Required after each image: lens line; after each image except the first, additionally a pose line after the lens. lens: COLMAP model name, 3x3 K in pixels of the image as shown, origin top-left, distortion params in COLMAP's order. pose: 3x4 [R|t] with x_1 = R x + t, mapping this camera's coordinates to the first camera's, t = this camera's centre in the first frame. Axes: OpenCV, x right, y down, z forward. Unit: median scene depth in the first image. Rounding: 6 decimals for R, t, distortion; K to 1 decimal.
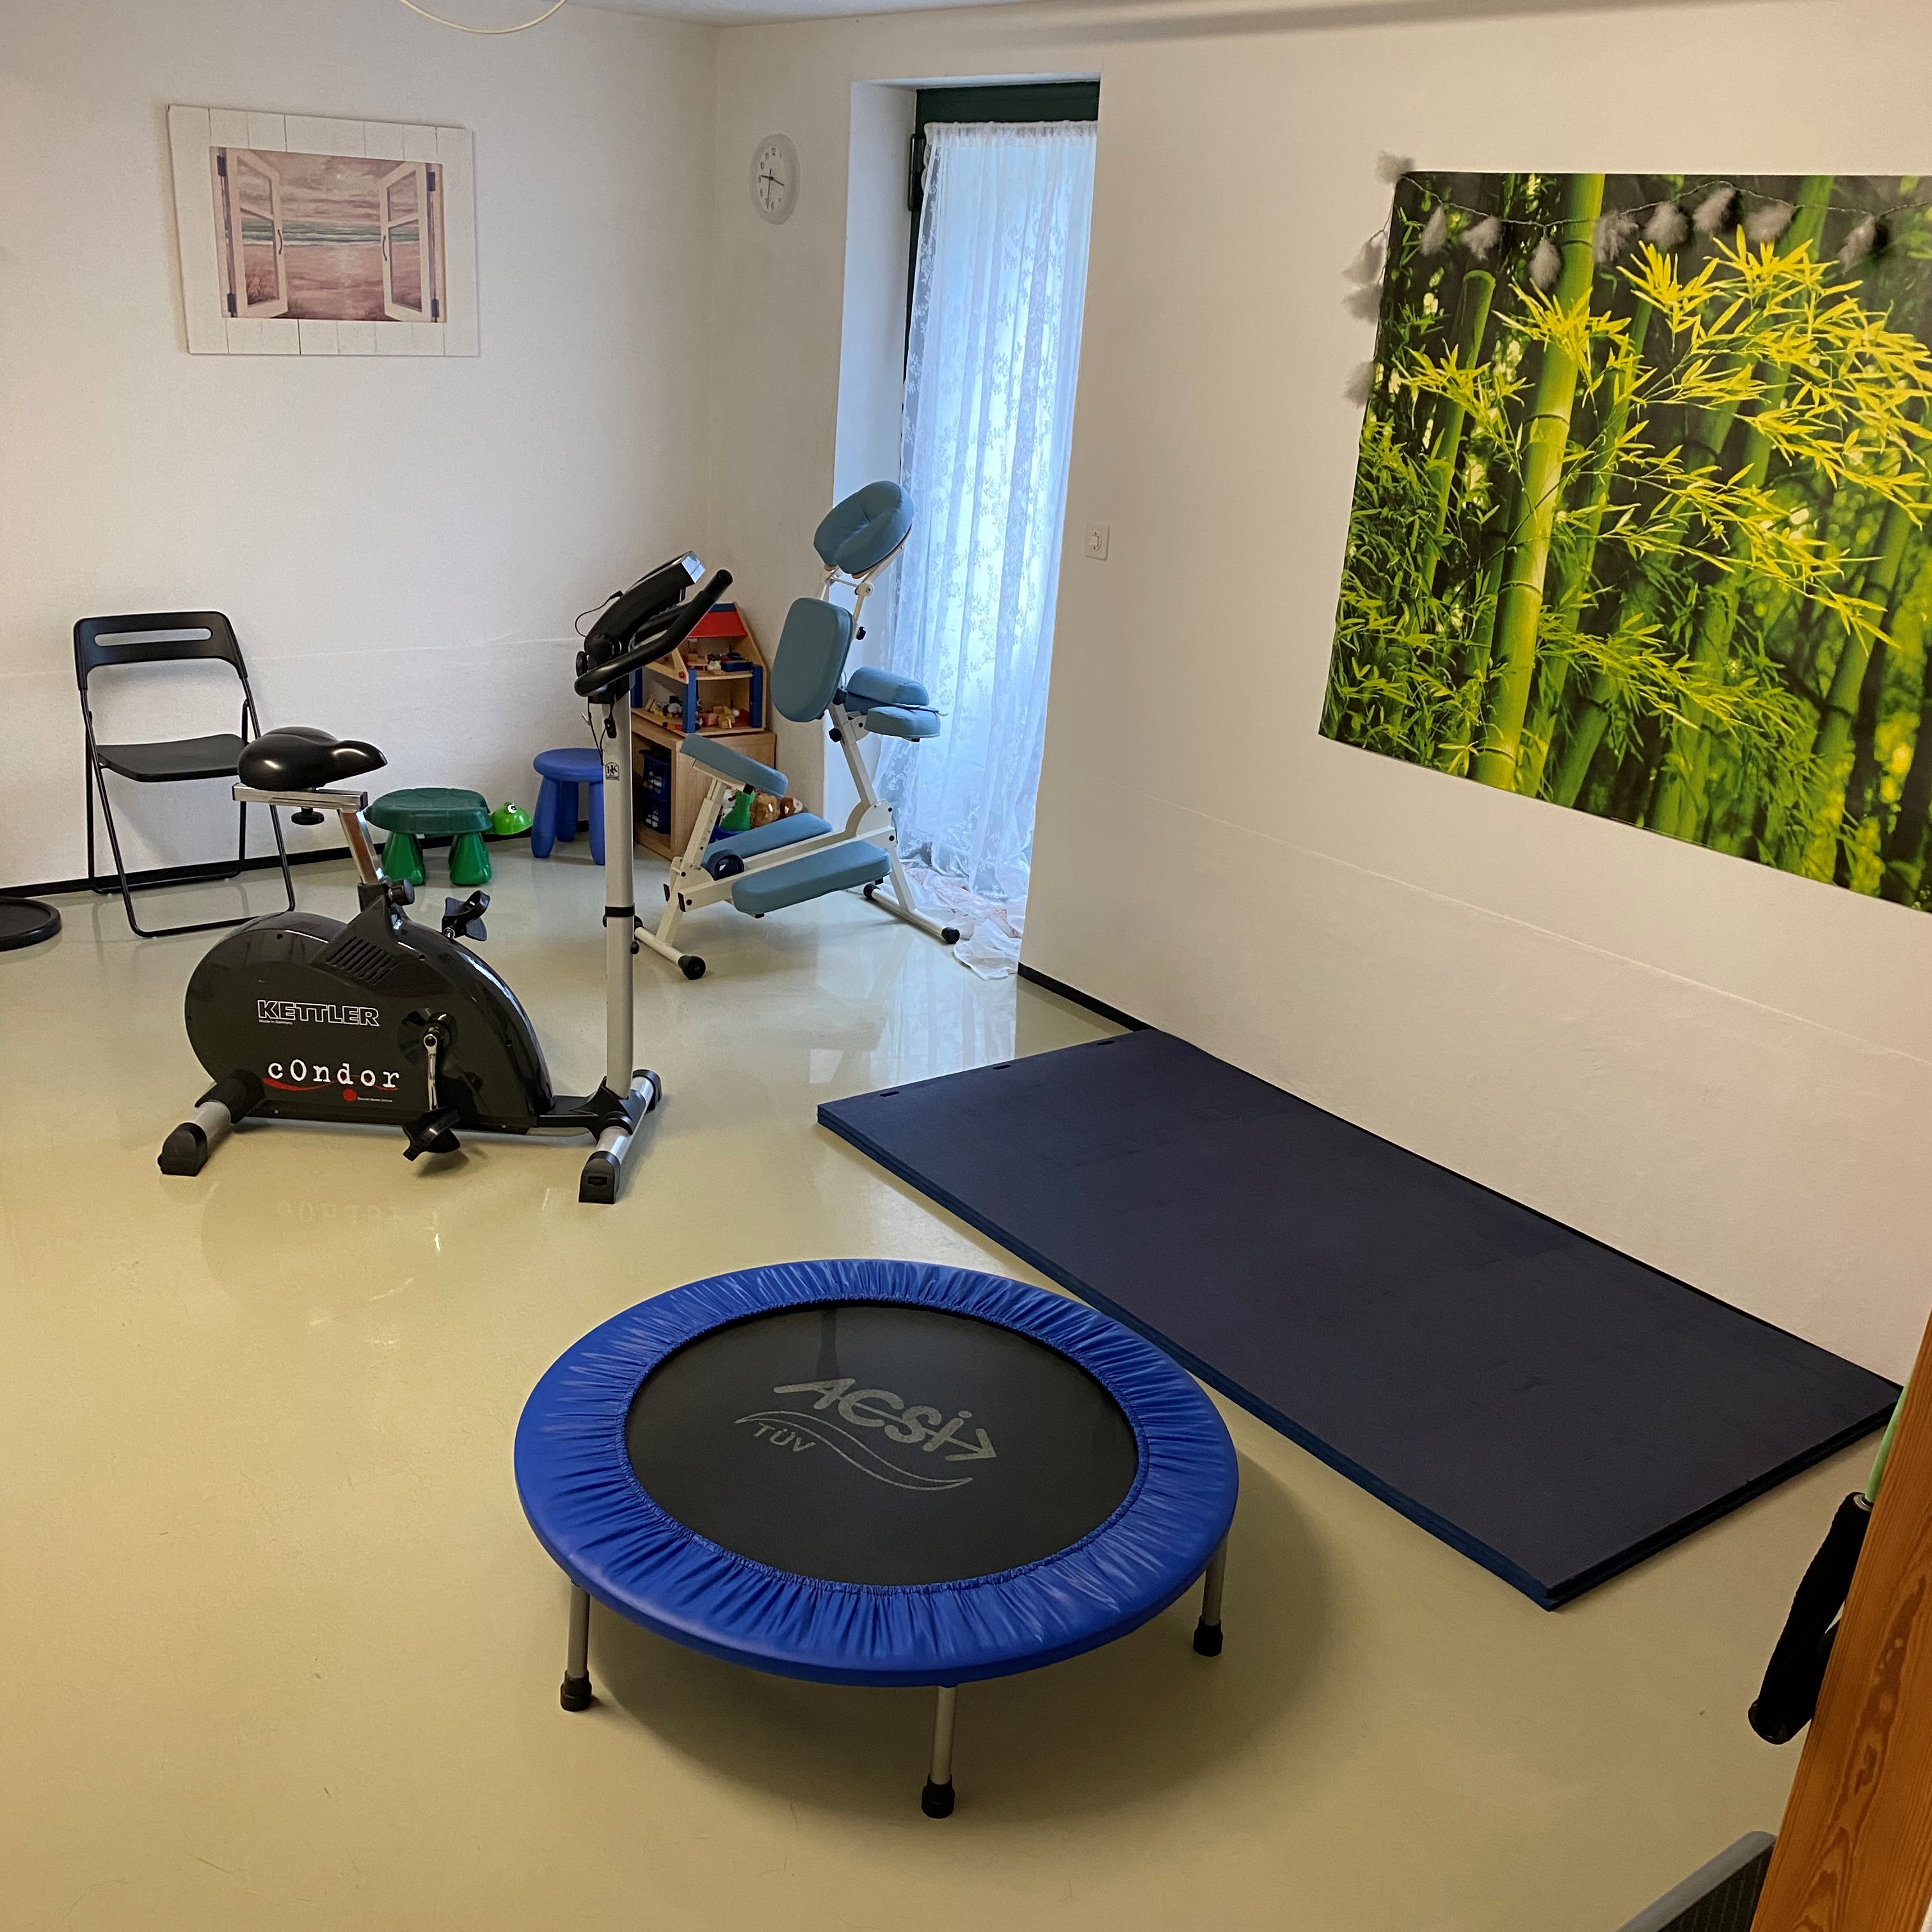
lens RADIAL K [[1959.6, 0, 962.3], [0, 1959.6, 976.2], [0, 0, 1]] dist [-0.000118, 0.000000]
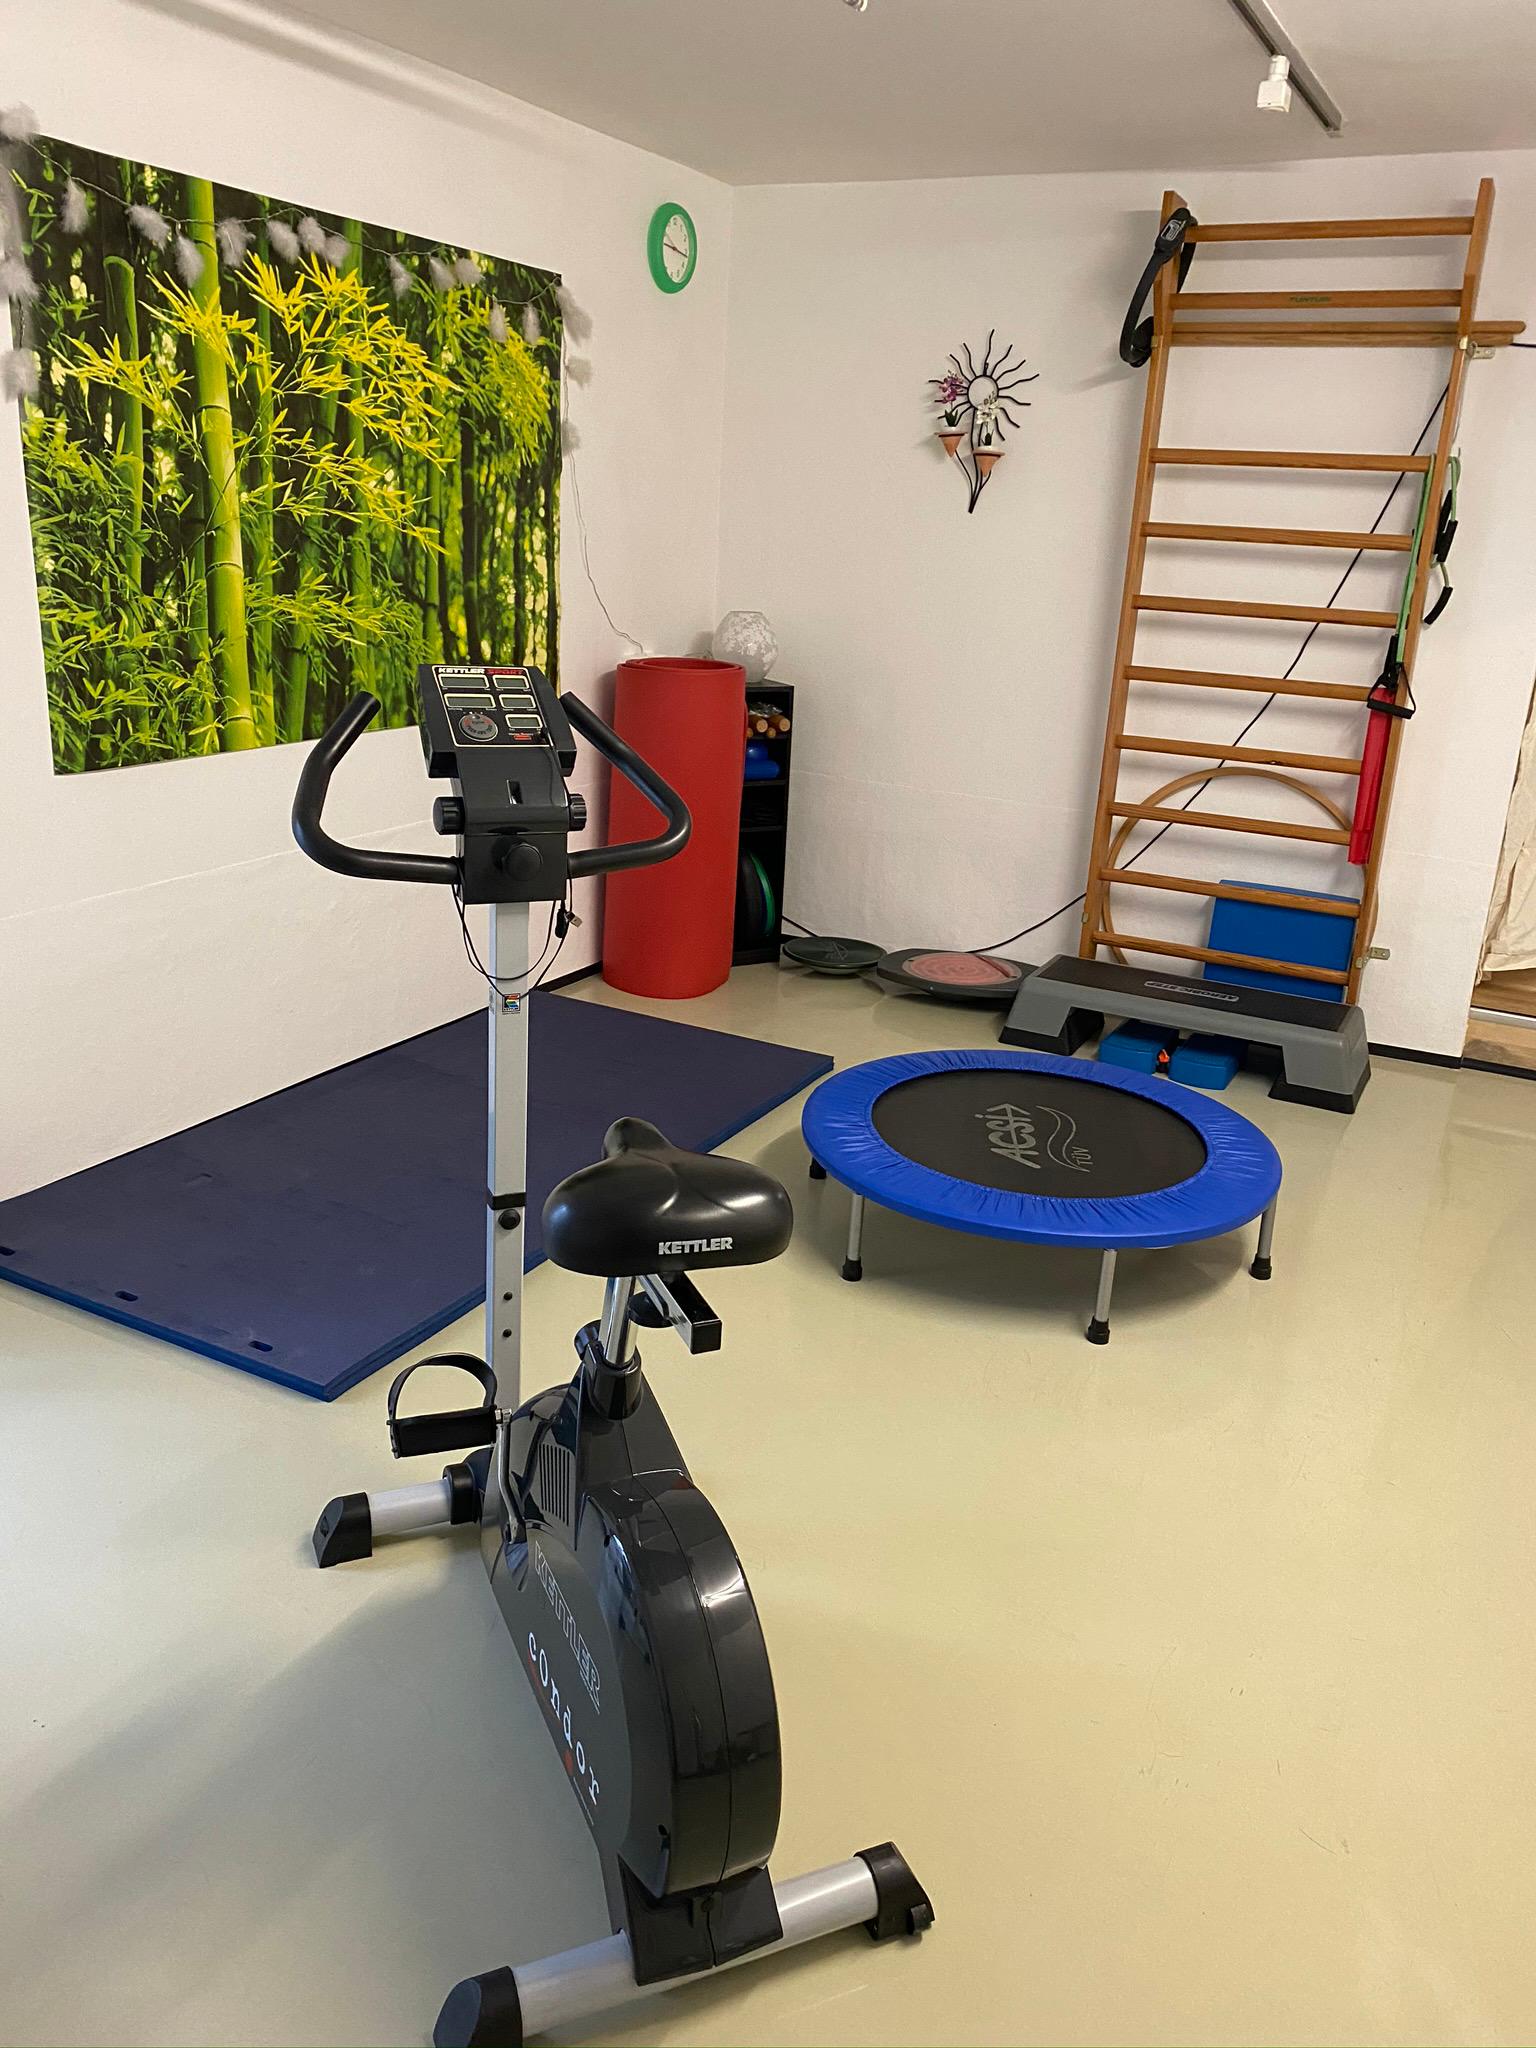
lens RADIAL K [[1590.3, 0, 767.9], [0, 1590.3, 1013.3], [0, 0, 1]] dist [0.008037, 0.018683]
pose [[-0.411275, -0.356081, 0.839083, -0.717312], [0.238332, 0.846507, 0.476050, -0.355519], [-0.879801, 0.395768, -0.263282, 1.114431]]
